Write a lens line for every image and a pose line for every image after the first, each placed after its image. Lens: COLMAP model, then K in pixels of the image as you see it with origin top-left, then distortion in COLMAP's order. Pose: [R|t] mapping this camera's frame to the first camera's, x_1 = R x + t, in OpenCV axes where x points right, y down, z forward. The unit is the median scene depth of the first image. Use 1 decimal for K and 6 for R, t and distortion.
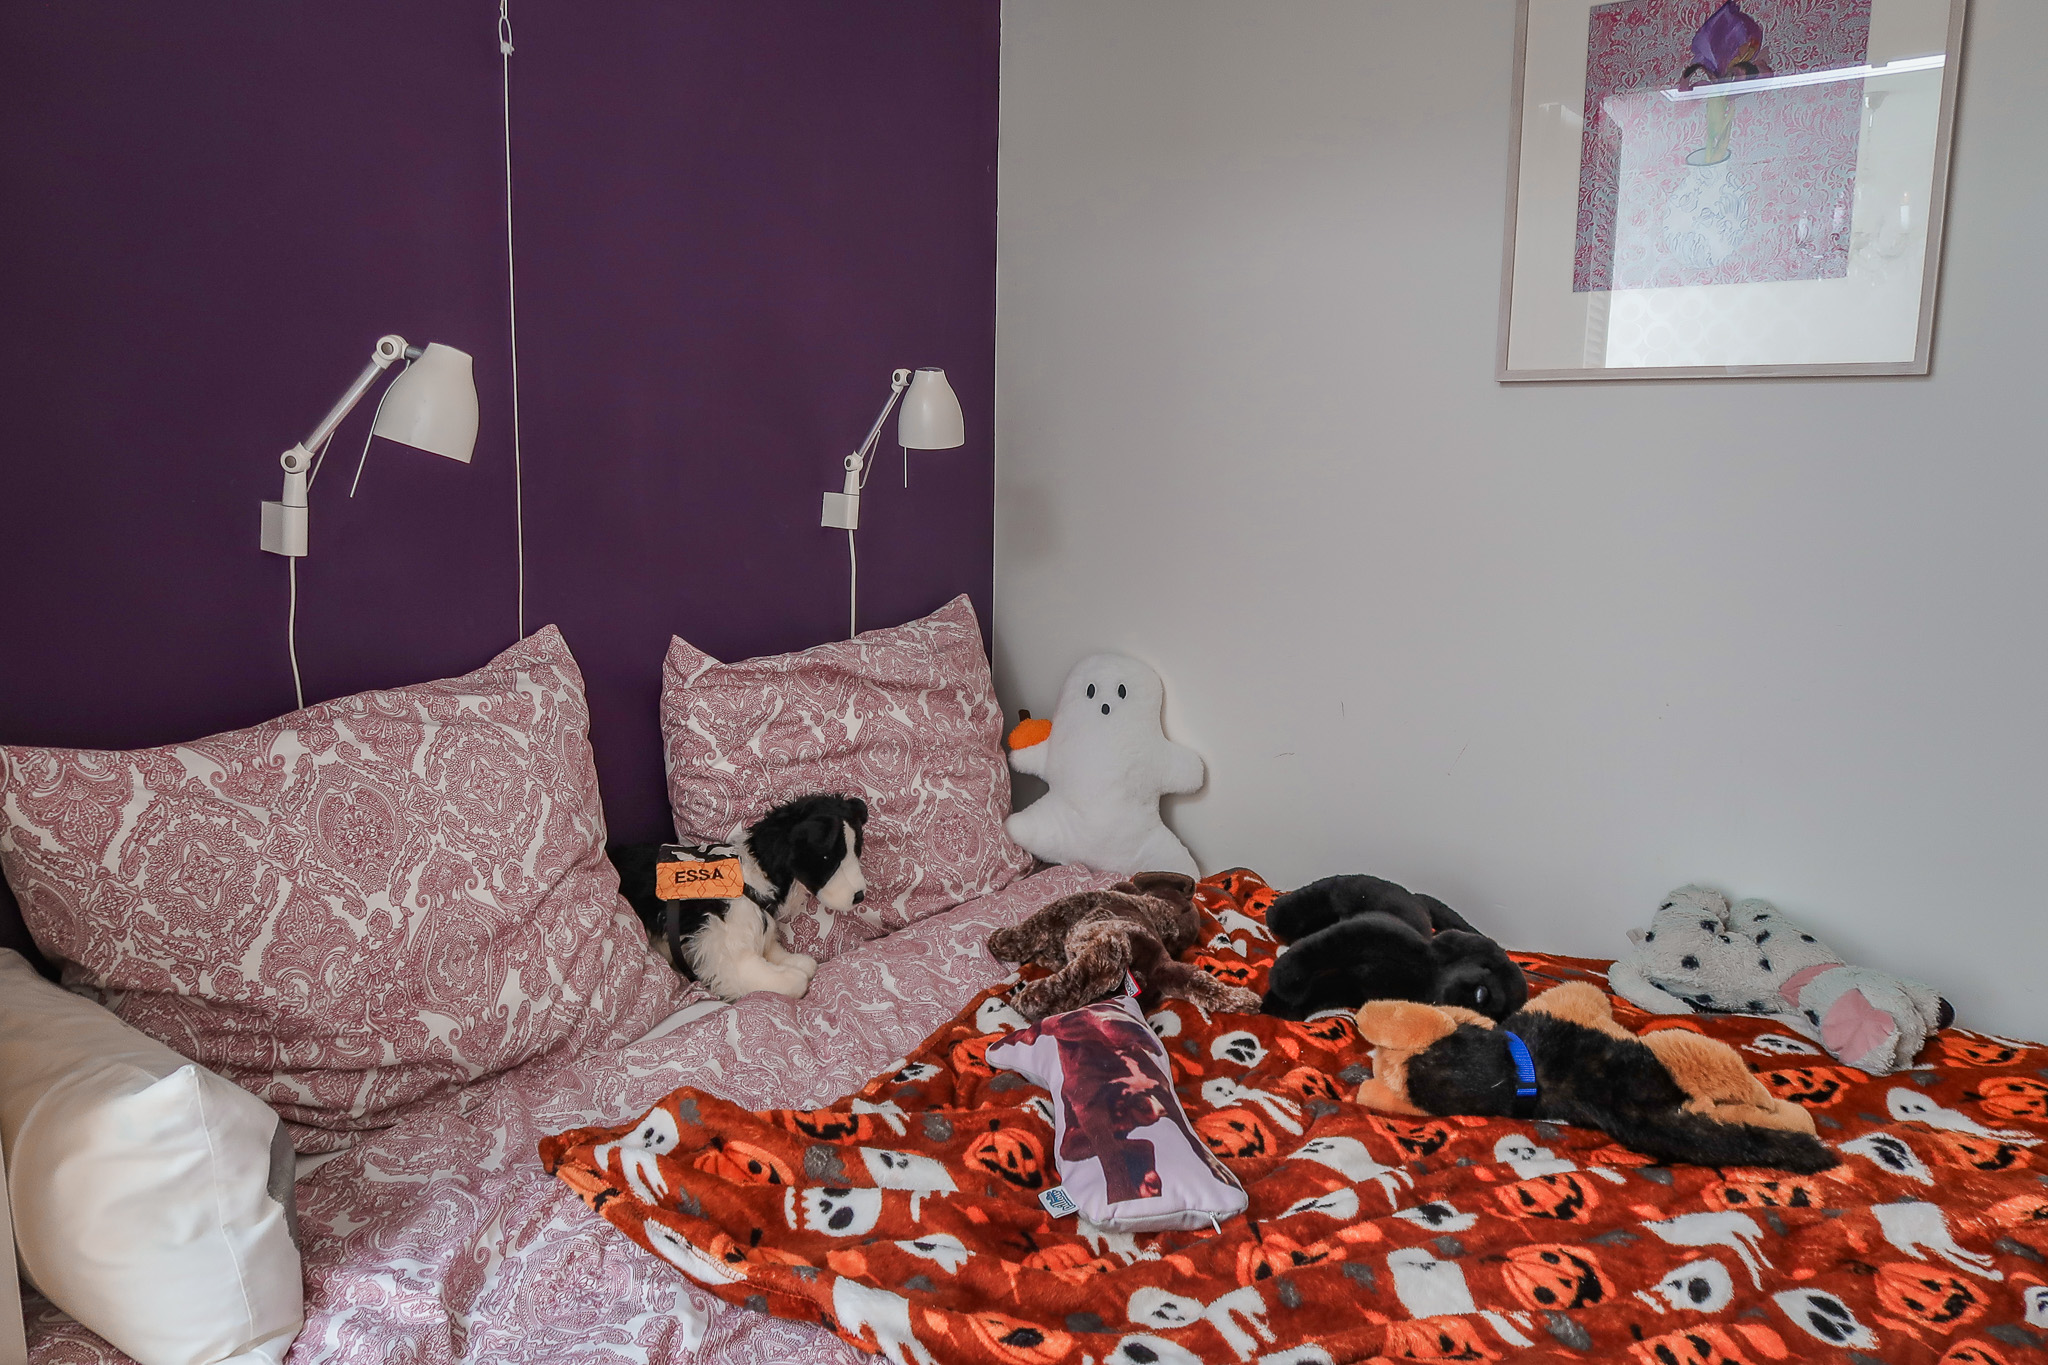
lens RADIAL K [[1432.6, 0, 1027.9], [0, 1432.6, 685.0], [0, 0, 1]] dist [0.005323, -0.001770]
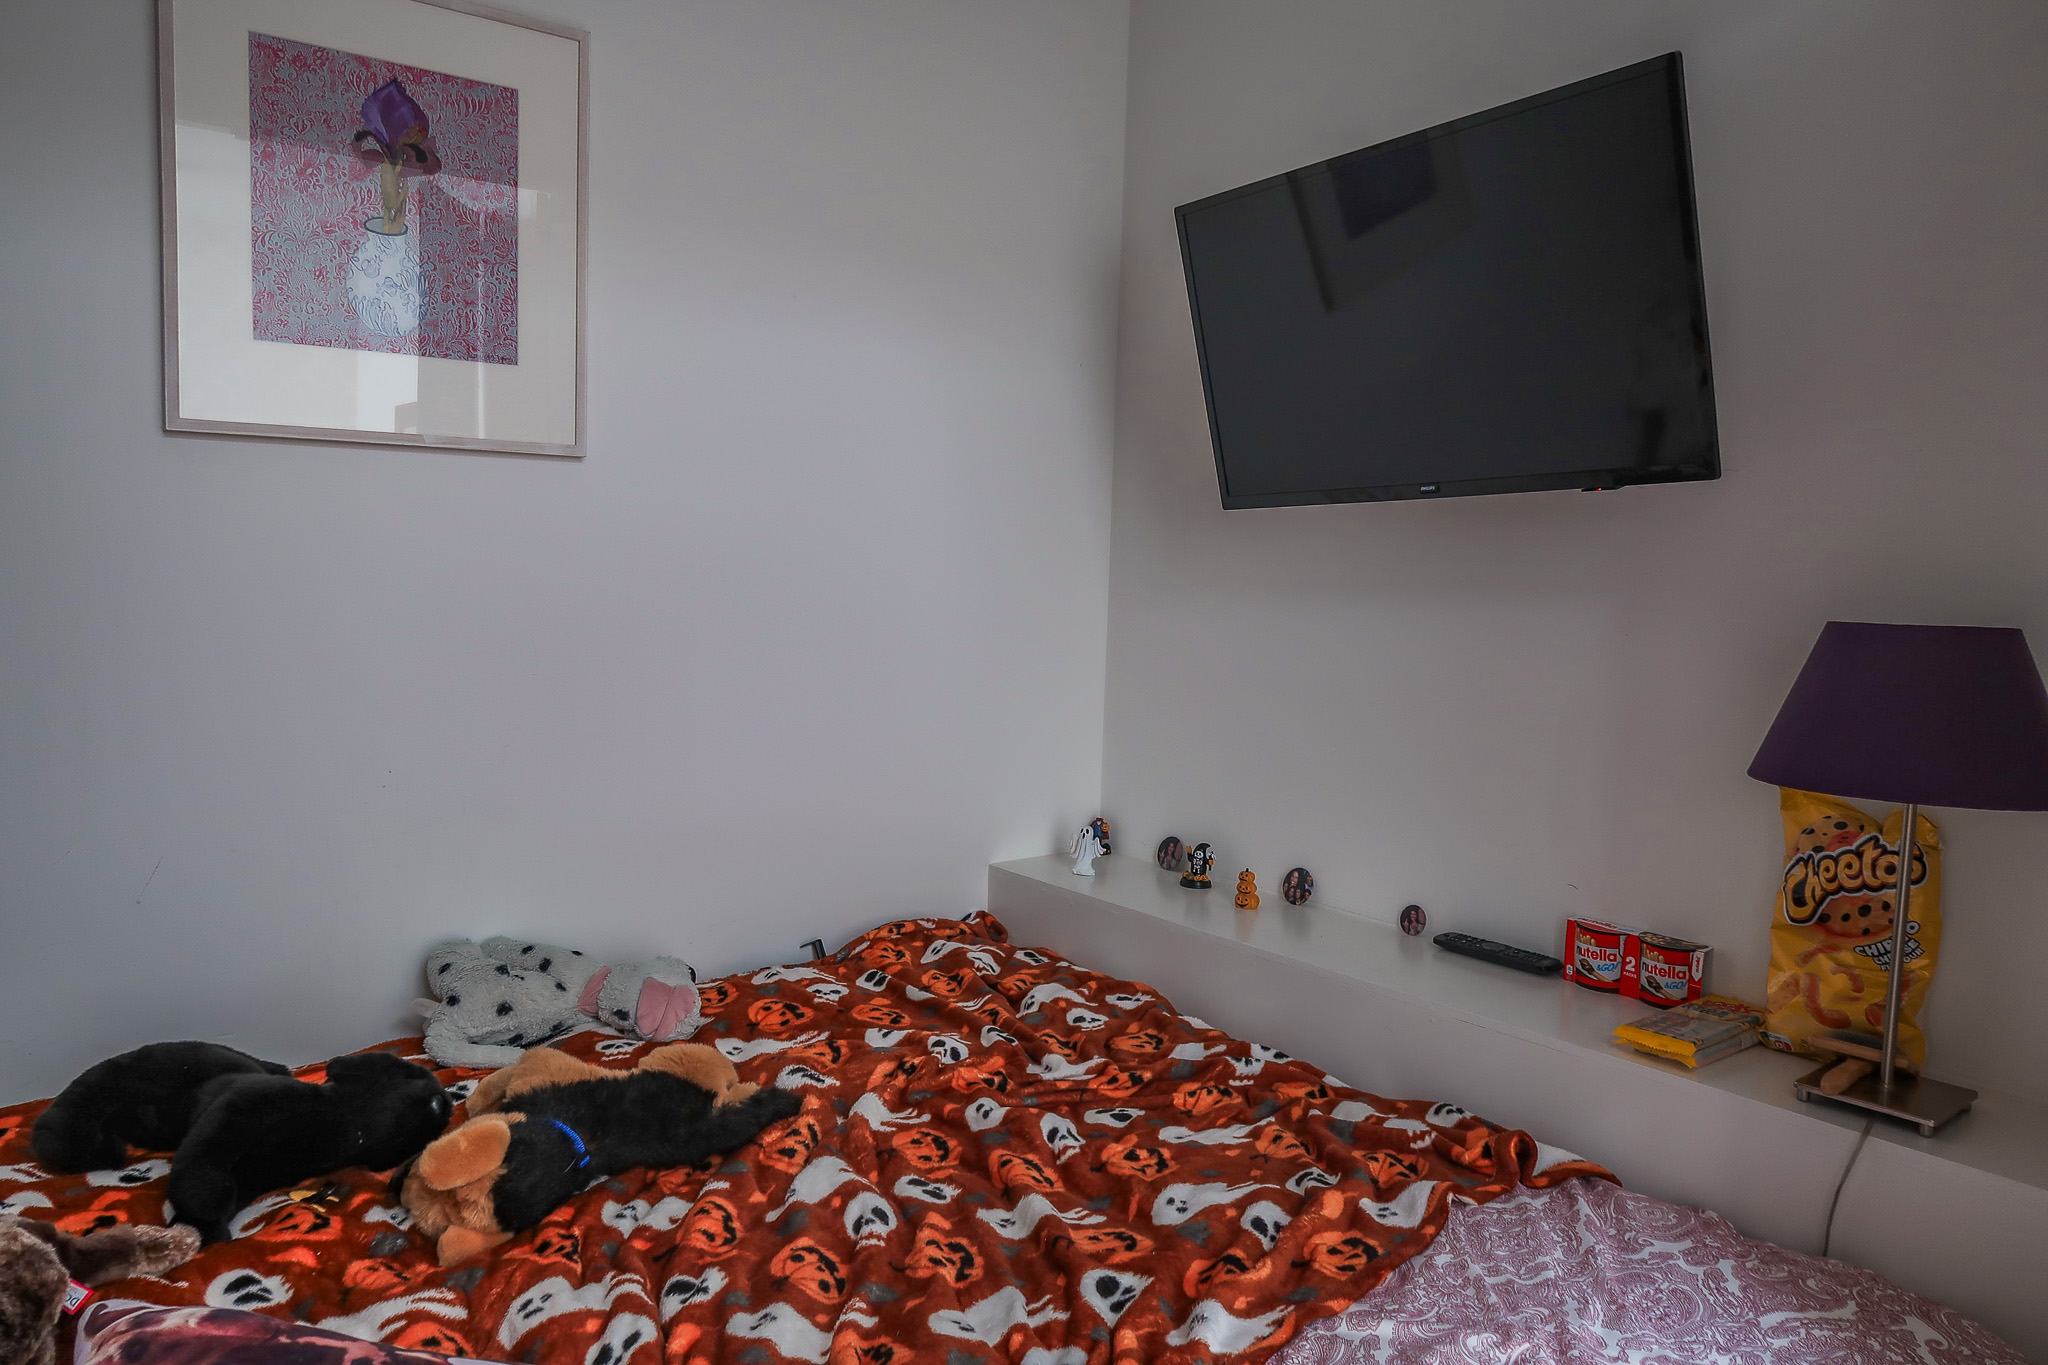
lens RADIAL K [[1432.6, 0, 1023.5], [0, 1432.6, 683.3], [0, 0, 1]] dist [0.005323, -0.001770]
pose [[0.265322, -0.098185, 0.959148, -0.430078], [0.129447, 0.989422, 0.065476, -0.061898], [-0.955431, 0.106787, 0.275225, 0.347502]]
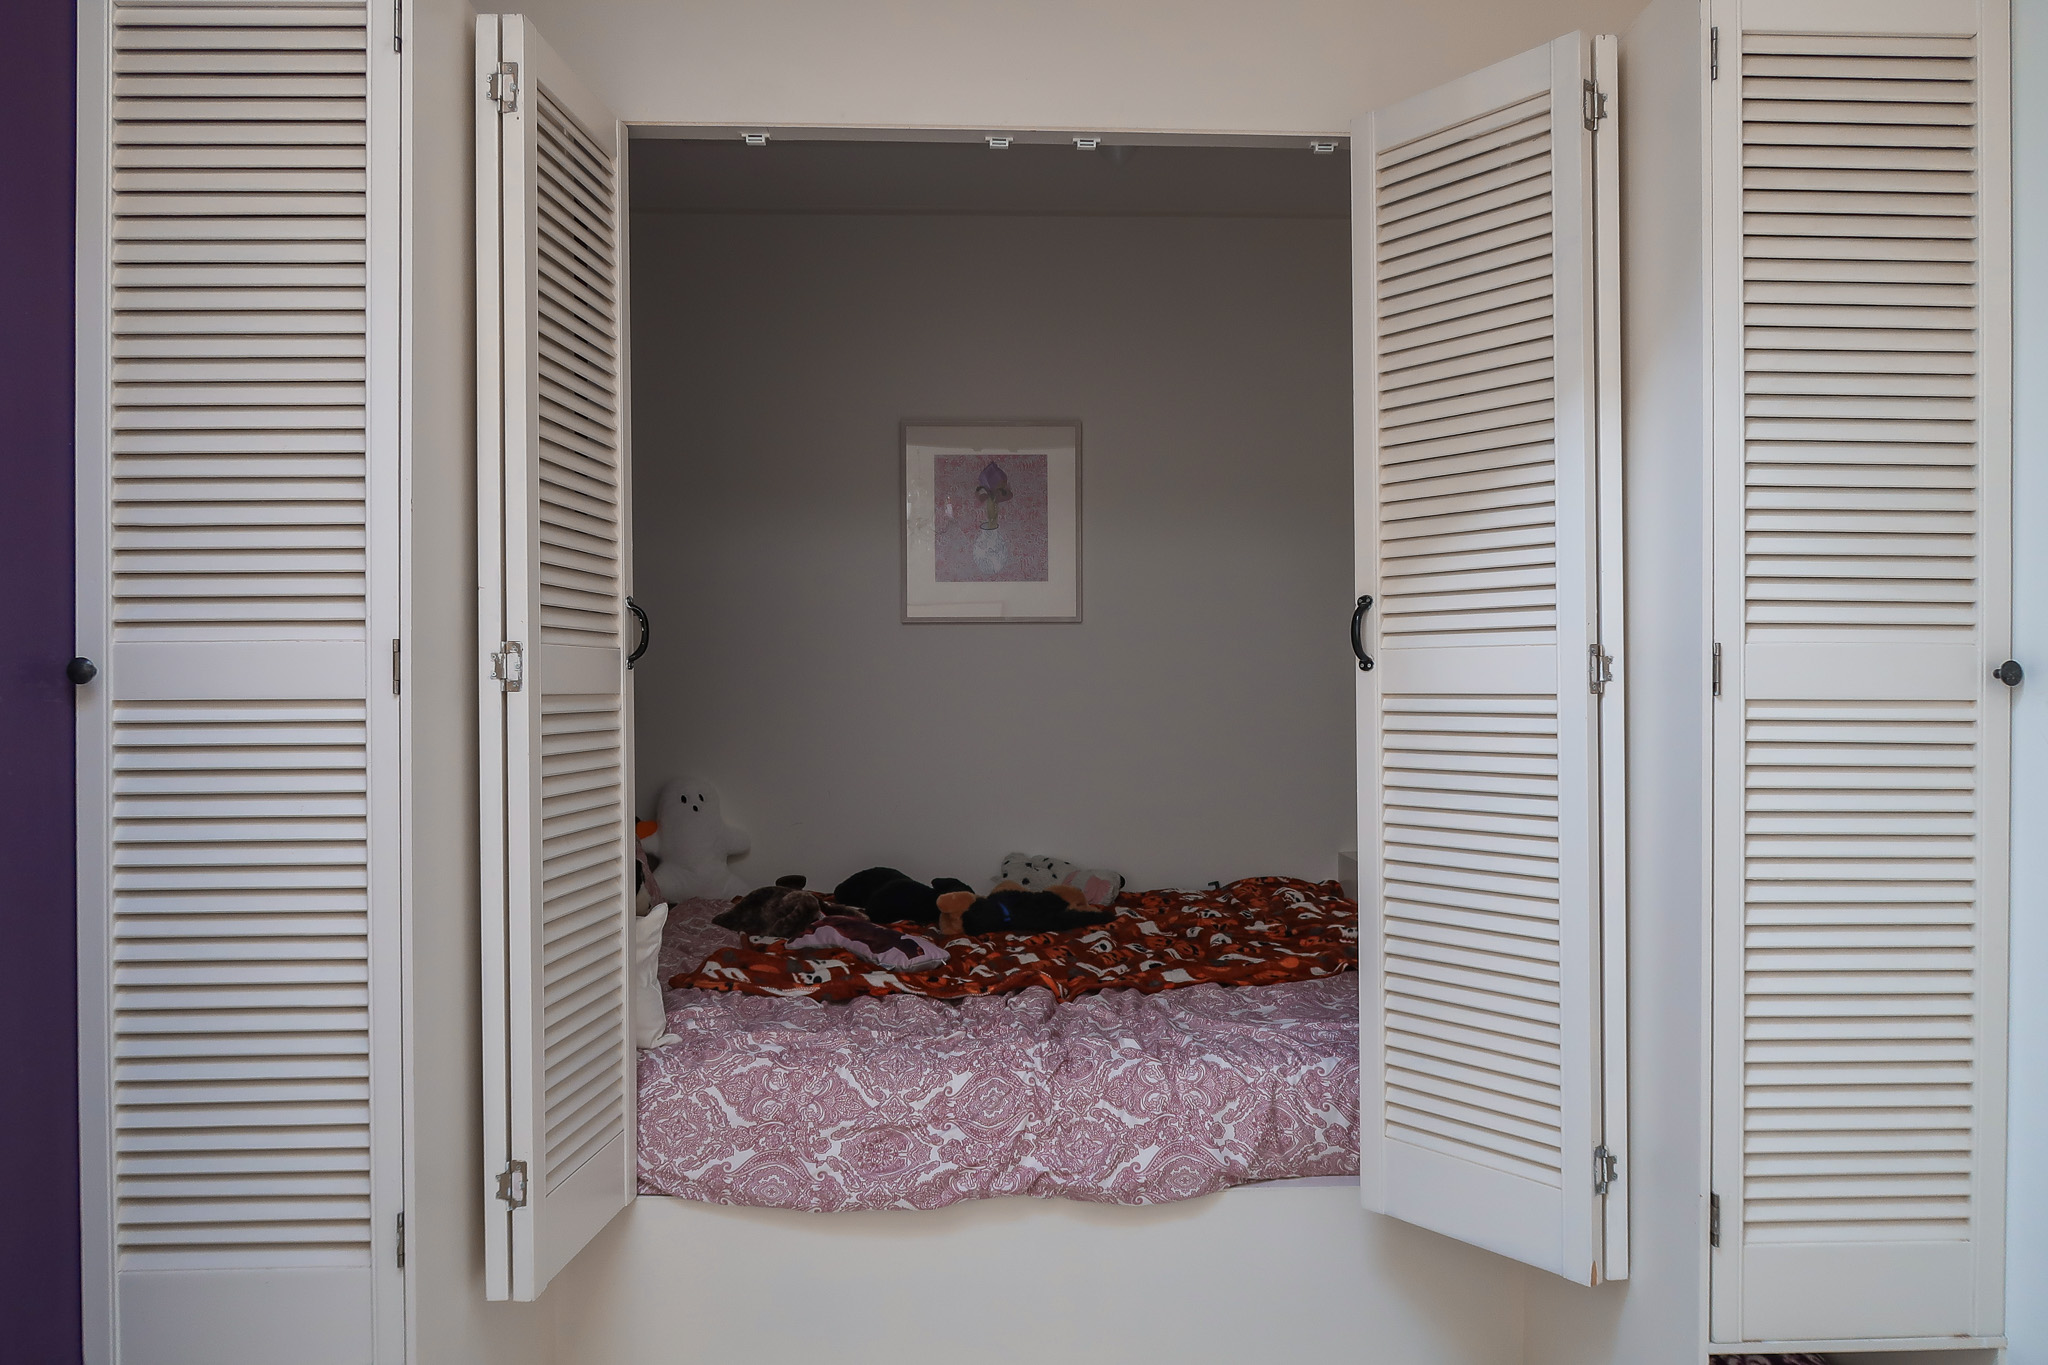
lens RADIAL K [[1432.6, 0, 1023.8], [0, 1432.6, 681.8], [0, 0, 1]] dist [0.005323, -0.001770]
pose [[0.780417, -0.022562, 0.624852, -0.960018], [0.116874, 0.986999, -0.110333, 0.139310], [-0.614239, 0.159134, 0.772908, -0.792993]]
